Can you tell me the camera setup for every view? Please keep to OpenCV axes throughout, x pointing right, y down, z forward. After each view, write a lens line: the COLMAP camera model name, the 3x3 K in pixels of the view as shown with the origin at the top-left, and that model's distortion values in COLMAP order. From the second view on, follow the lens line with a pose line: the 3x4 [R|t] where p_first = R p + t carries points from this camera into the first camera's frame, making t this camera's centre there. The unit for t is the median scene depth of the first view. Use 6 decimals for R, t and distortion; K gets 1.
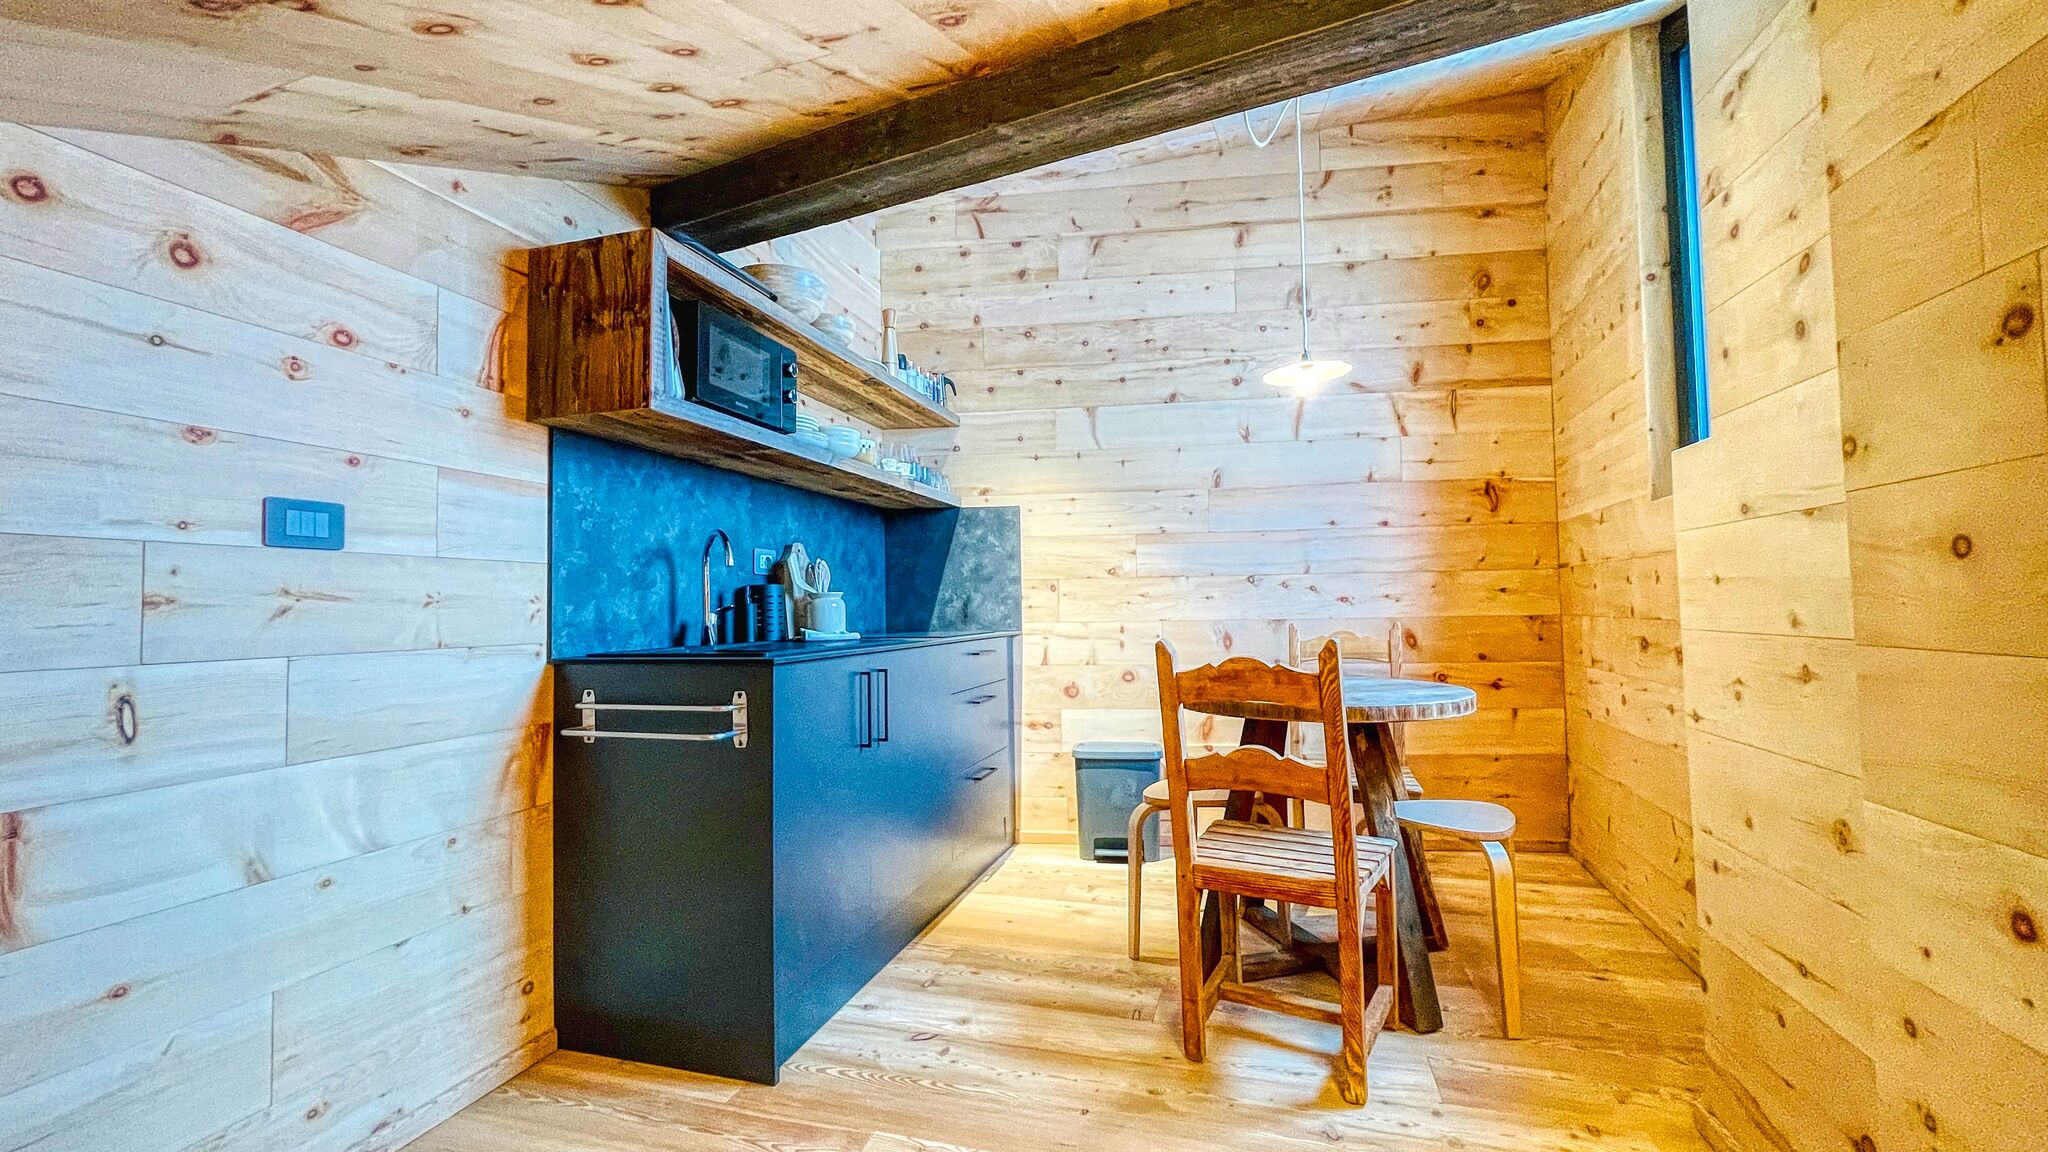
lens RADIAL K [[828.0, 0, 1022.6], [0, 828.0, 571.4], [0, 0, 1]] dist [-0.001967, 0.001114]
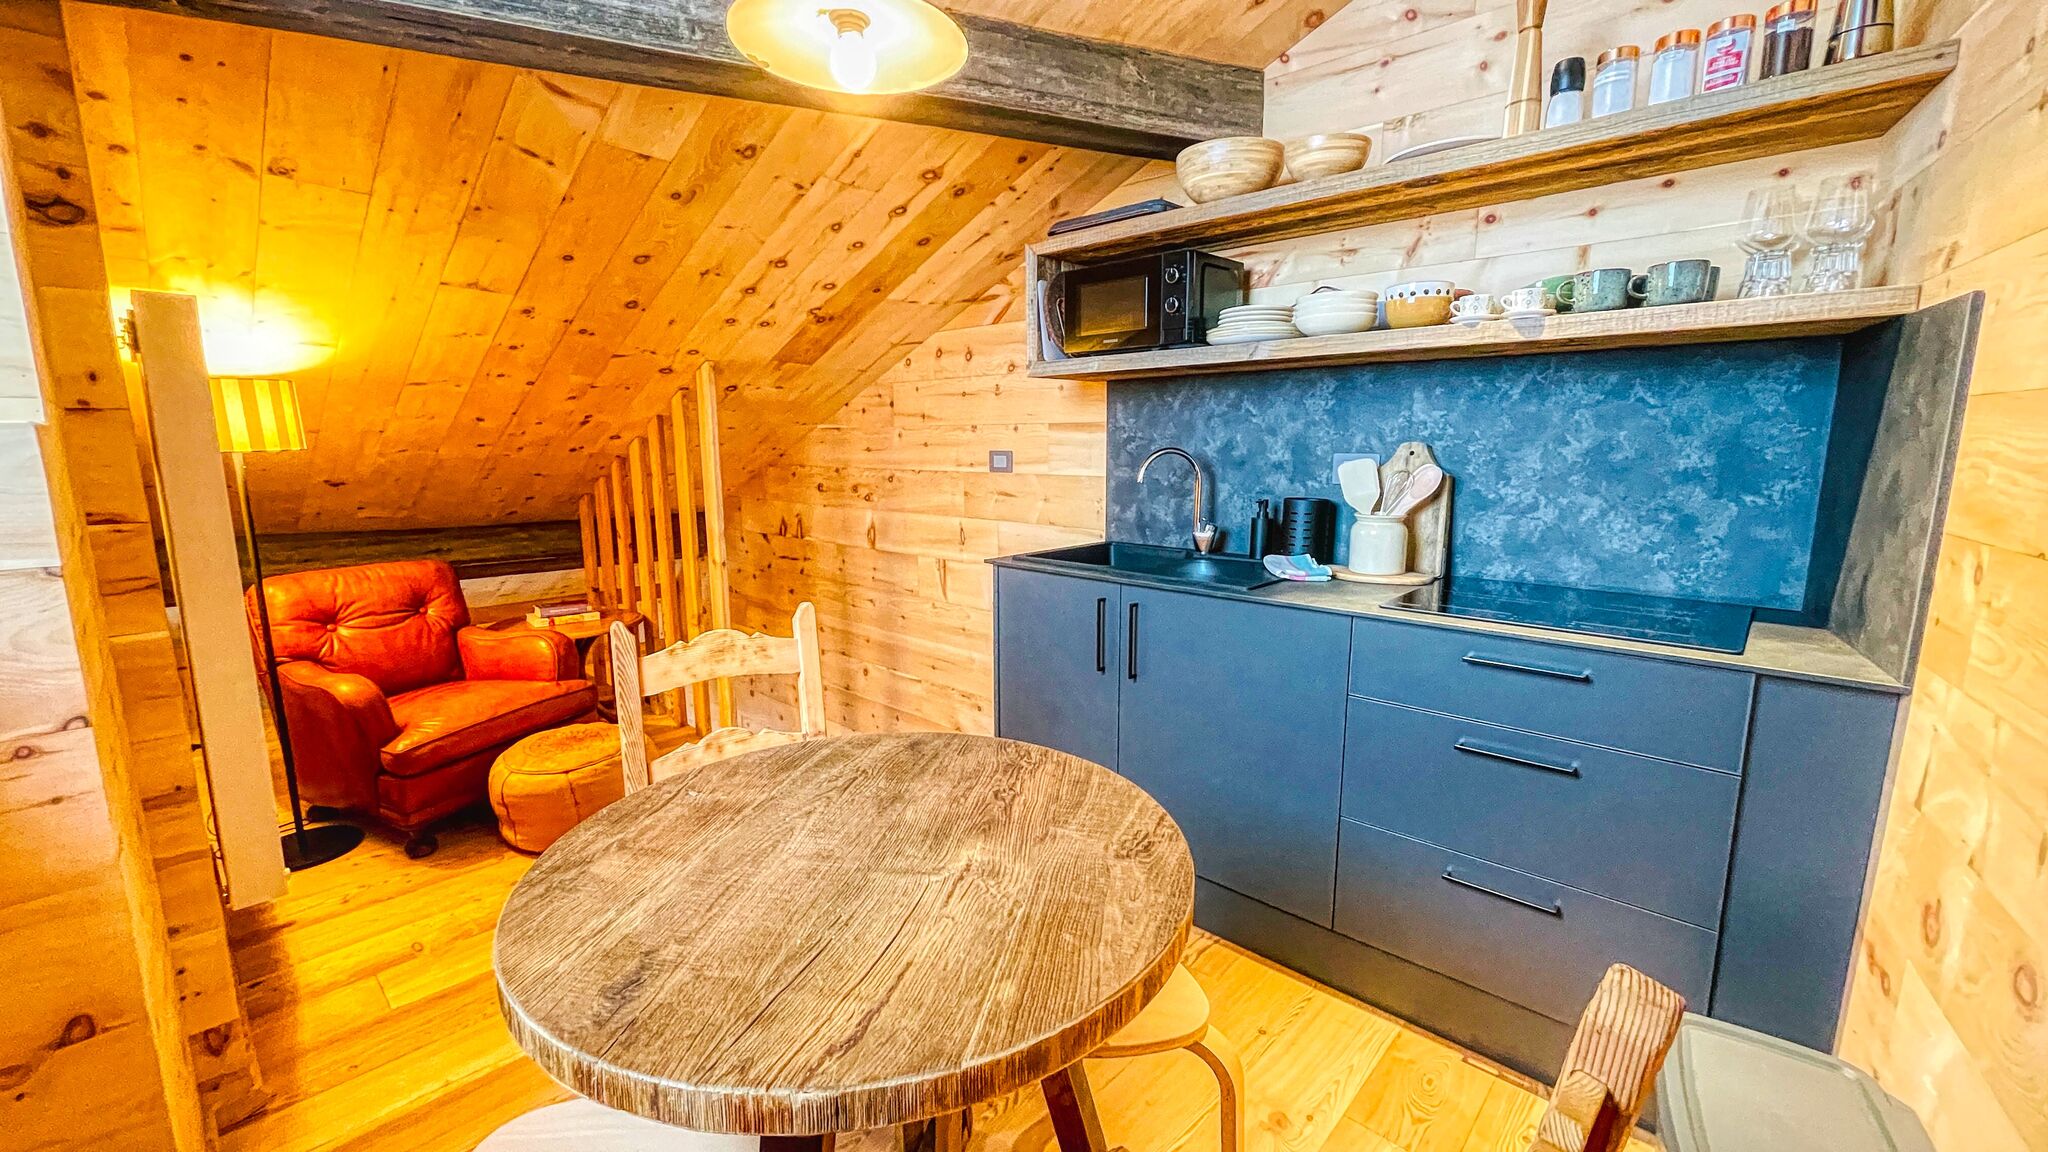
lens RADIAL K [[828.0, 0, 1024.0], [0, 828.0, 583.8], [0, 0, 1]] dist [-0.001967, 0.001114]
pose [[-0.447379, 0.164782, -0.879033, 0.741011], [0.042683, 0.985694, 0.163053, -0.061764], [0.893325, 0.035427, -0.448012, 1.383272]]
